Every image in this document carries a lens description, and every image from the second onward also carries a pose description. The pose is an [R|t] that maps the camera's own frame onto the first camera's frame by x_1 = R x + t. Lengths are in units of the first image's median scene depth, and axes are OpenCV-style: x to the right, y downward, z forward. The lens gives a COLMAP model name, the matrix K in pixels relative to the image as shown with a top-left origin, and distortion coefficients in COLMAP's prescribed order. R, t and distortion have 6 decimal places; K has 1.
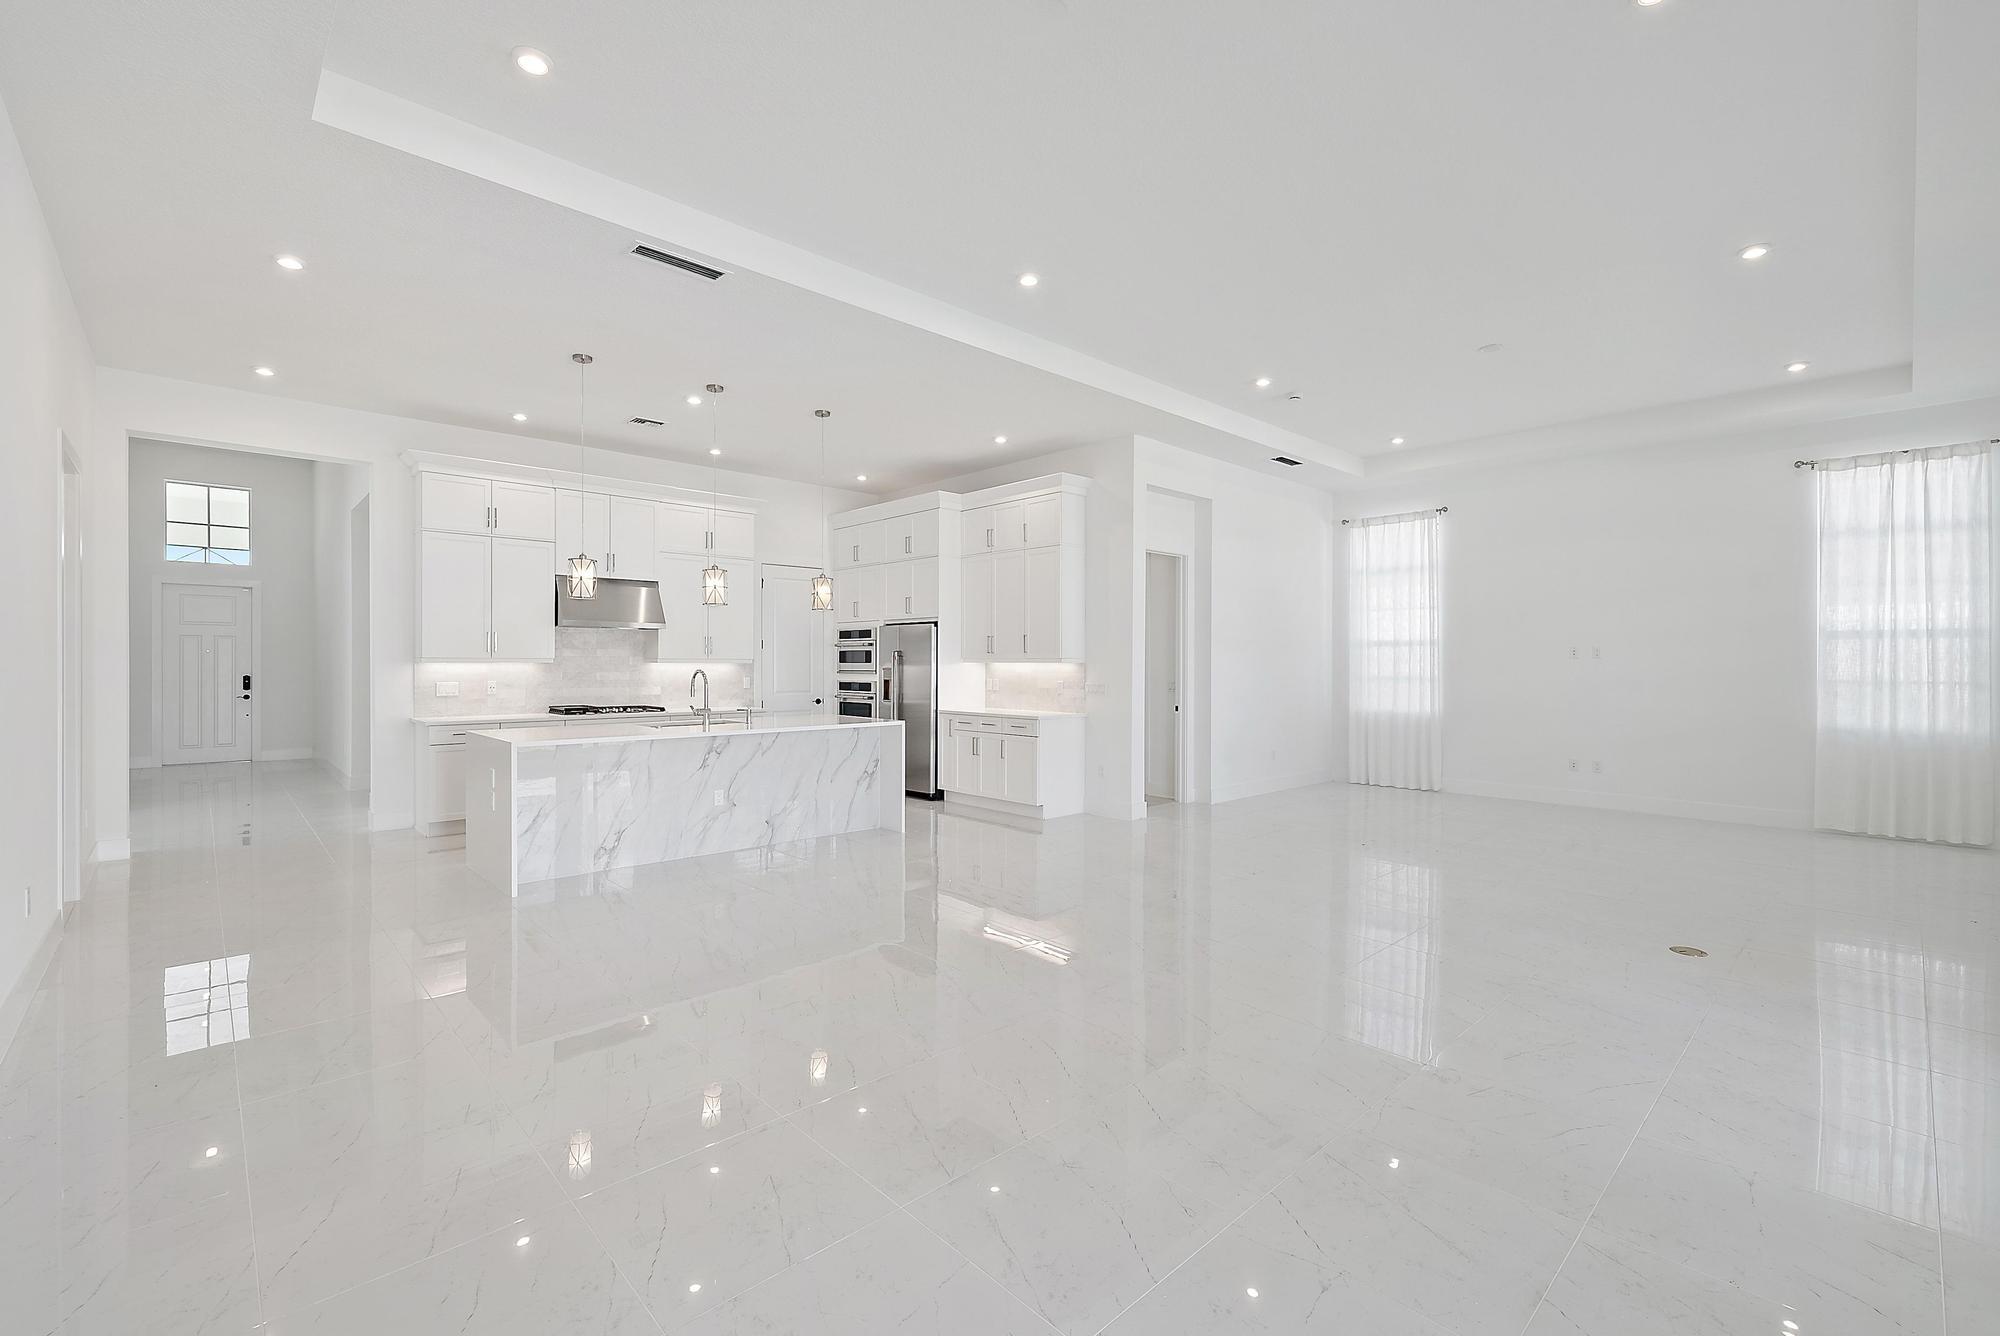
lens RADIAL K [[846.8, 0, 992.6], [0, 846.8, 663.2], [0, 0, 1]] dist [0.000217, -0.000051]
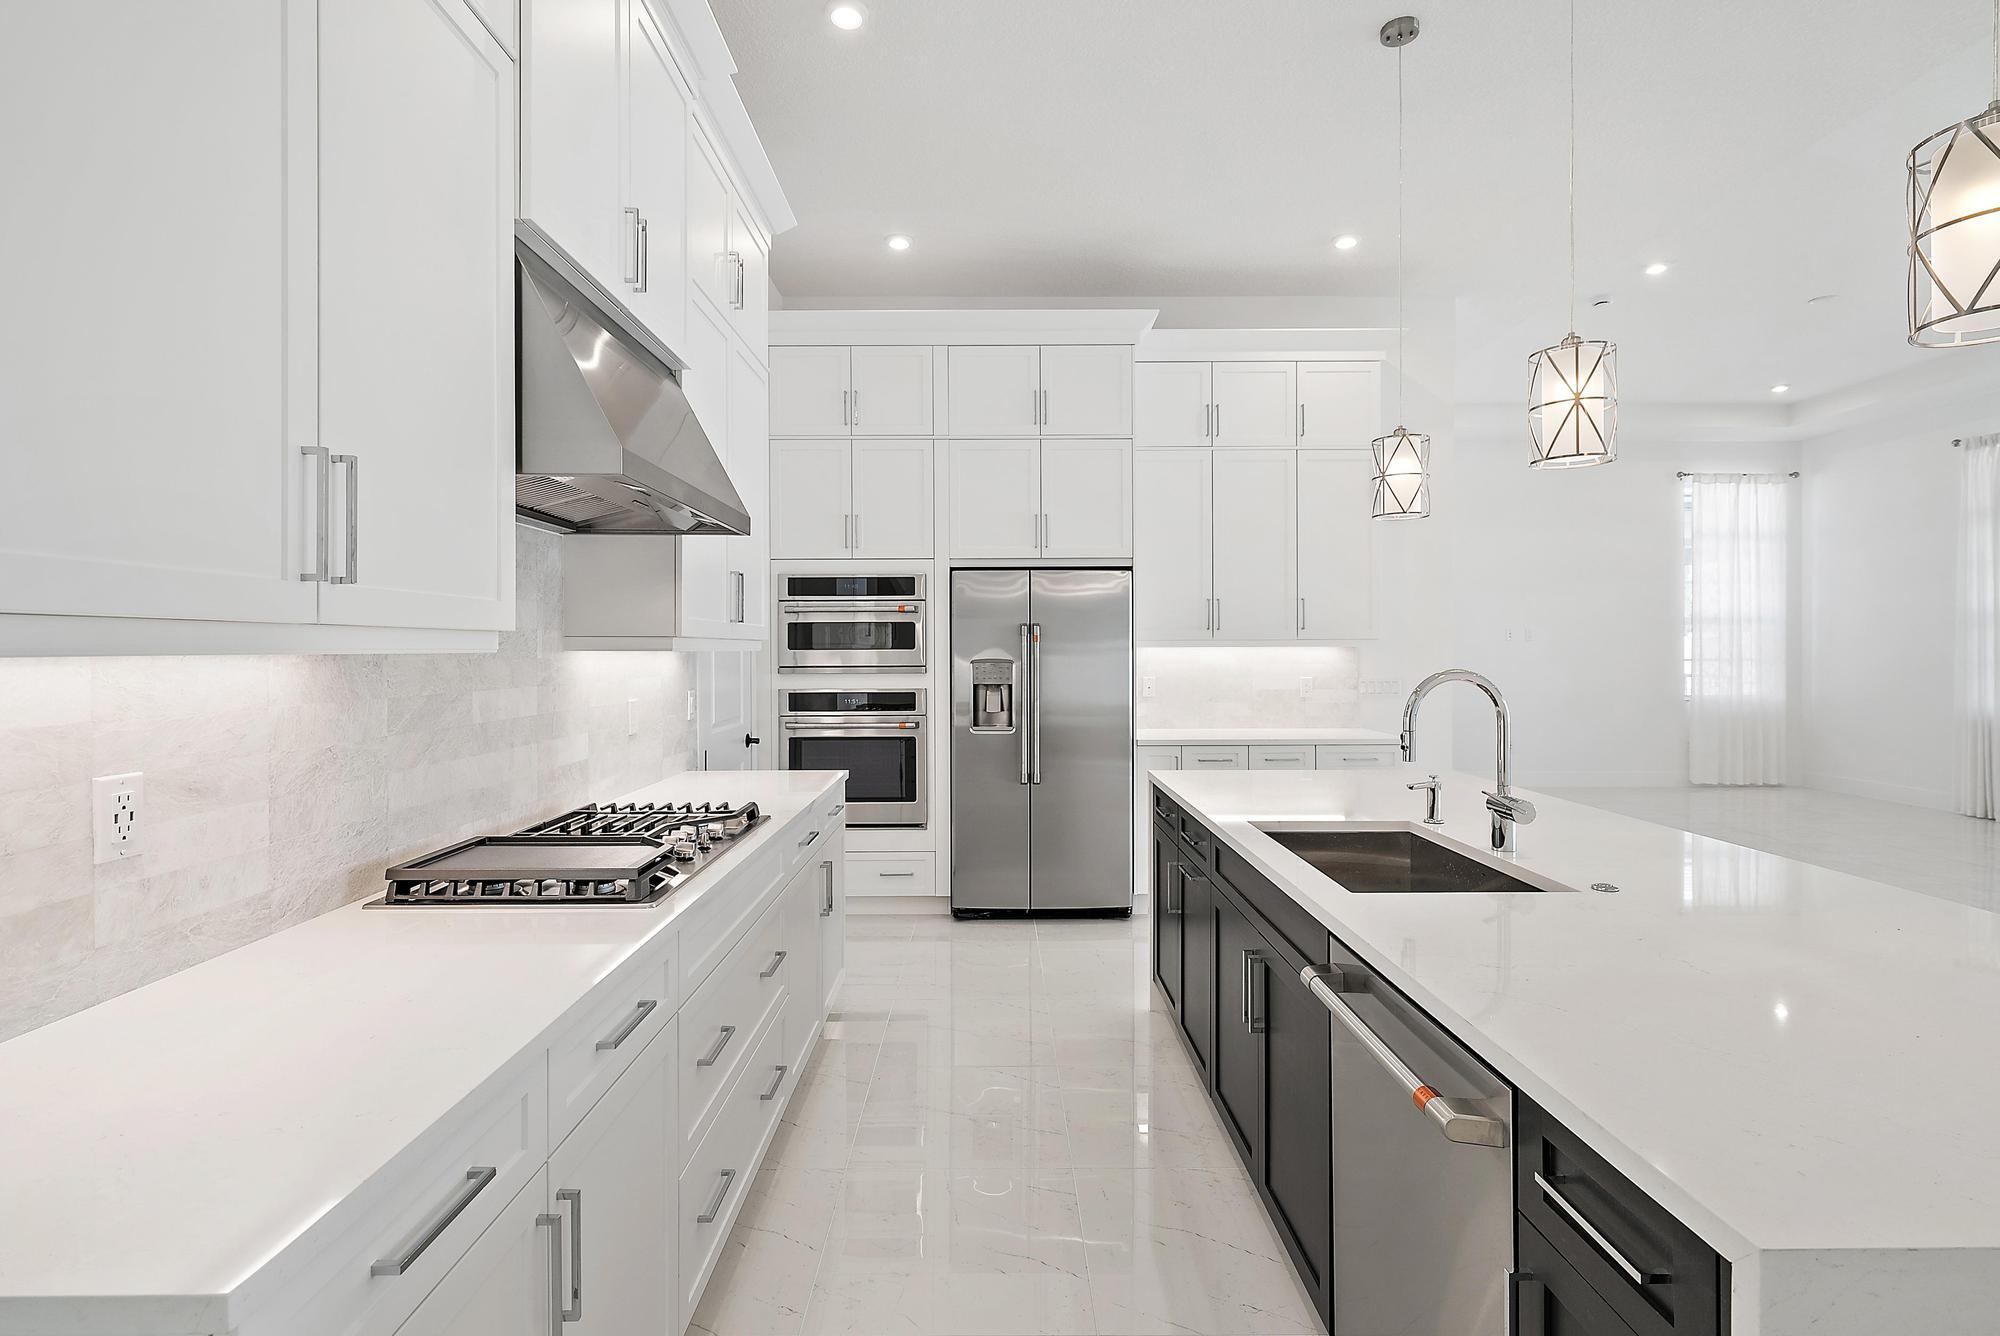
lens RADIAL K [[940.7, 0, 996.6], [0, 940.7, 651.9], [0, 0, 1]] dist [0.012109, 0.000397]
pose [[0.674410, -0.007093, 0.738323, -0.544531], [0.006177, 0.999973, 0.003964, -0.000651], [-0.738331, 0.001887, 0.674436, 0.682123]]
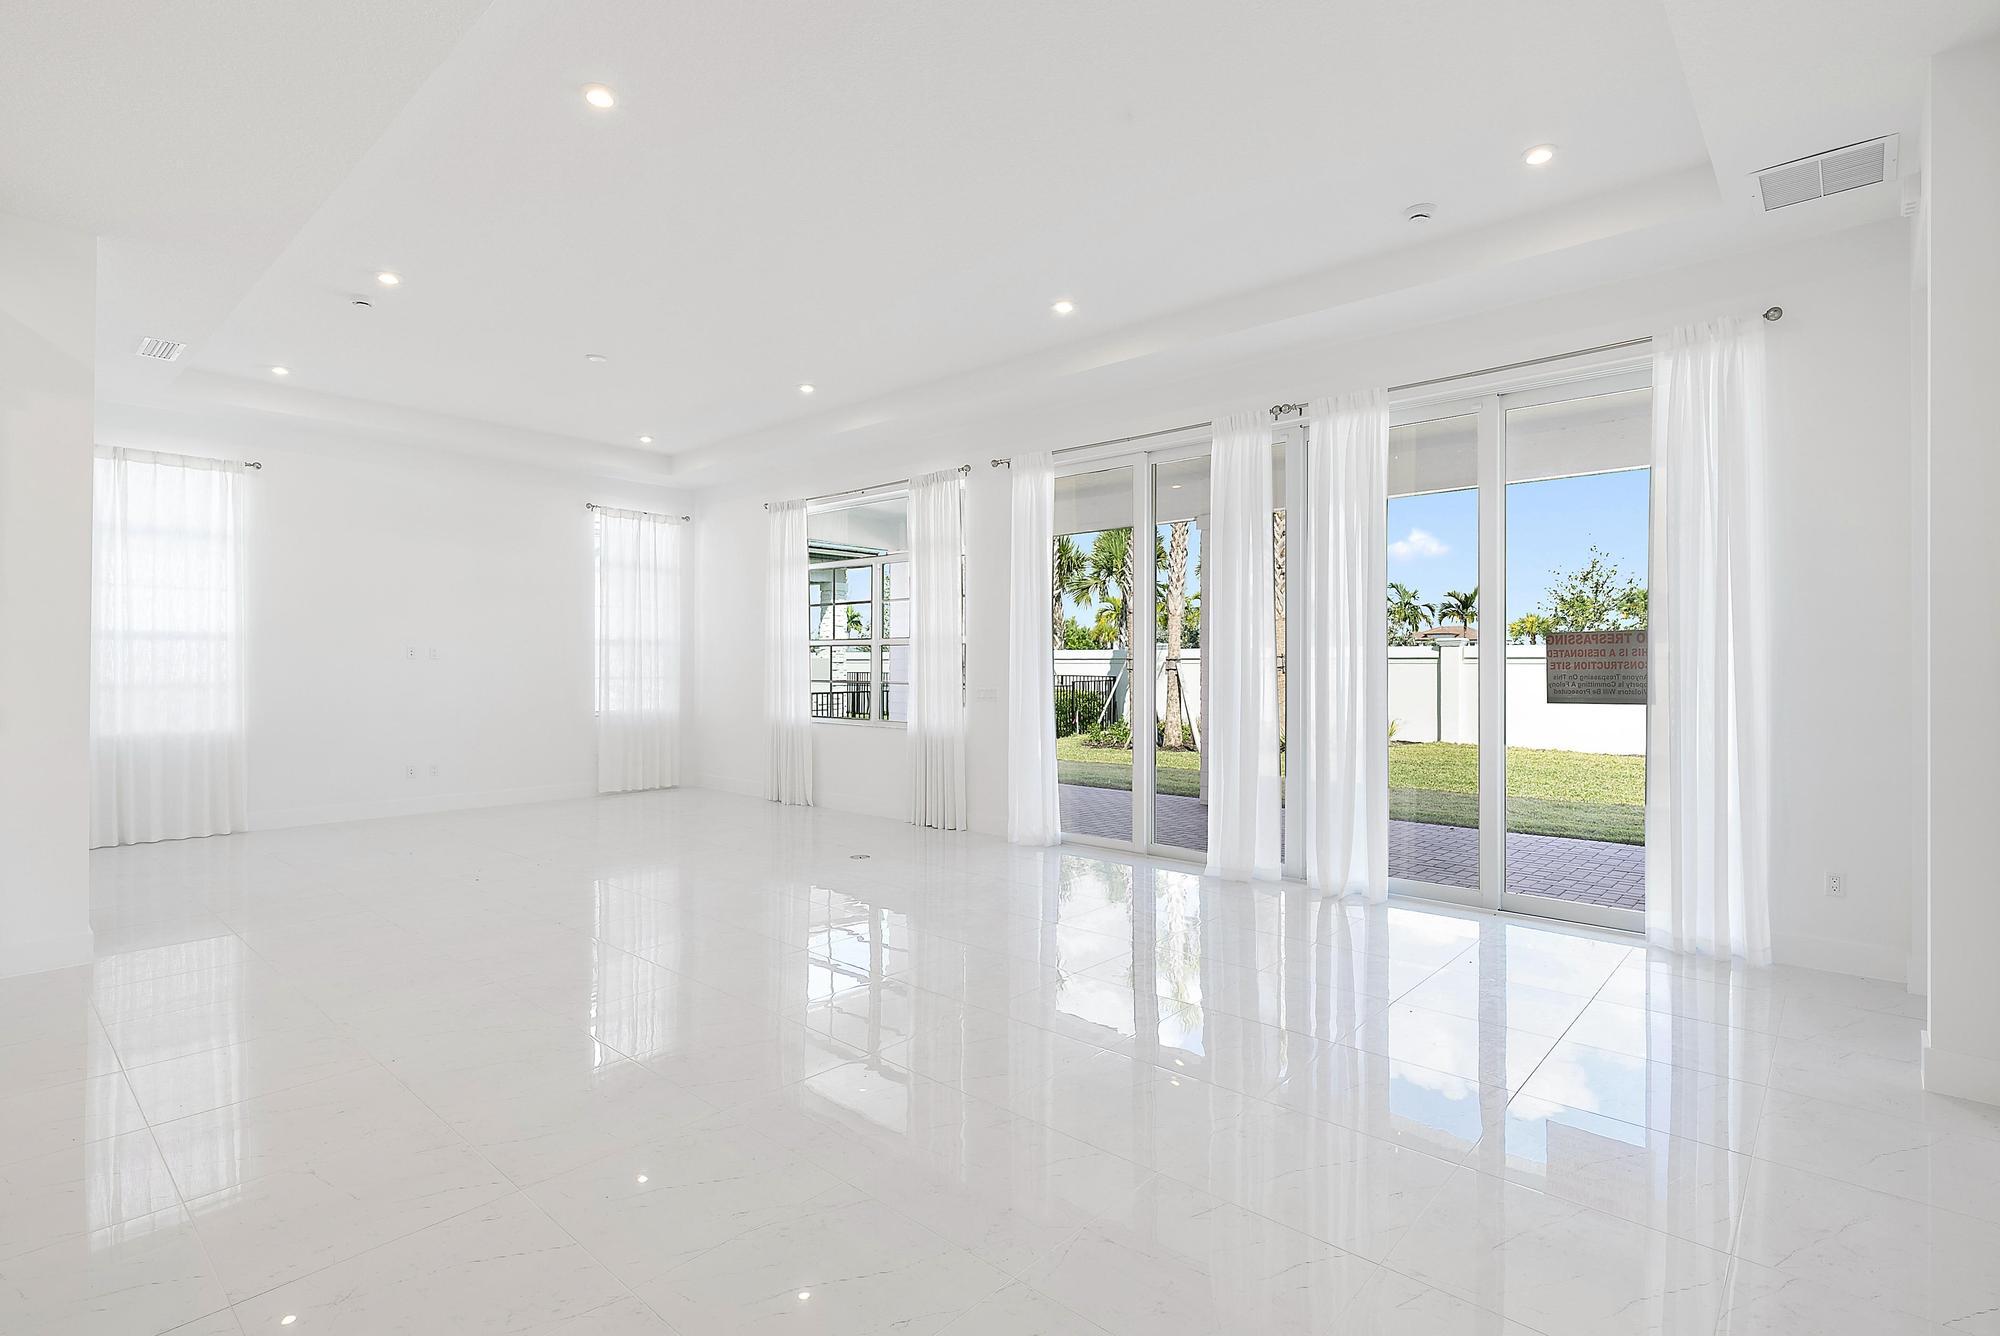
lens RADIAL K [[940.7, 0, 995.1], [0, 940.7, 666.8], [0, 0, 1]] dist [0.012109, 0.000397]
pose [[-0.069999, -0.001150, 0.997546, -0.405679], [0.002467, 0.999996, 0.001326, 0.003157], [-0.997544, 0.002554, -0.069996, 0.416340]]
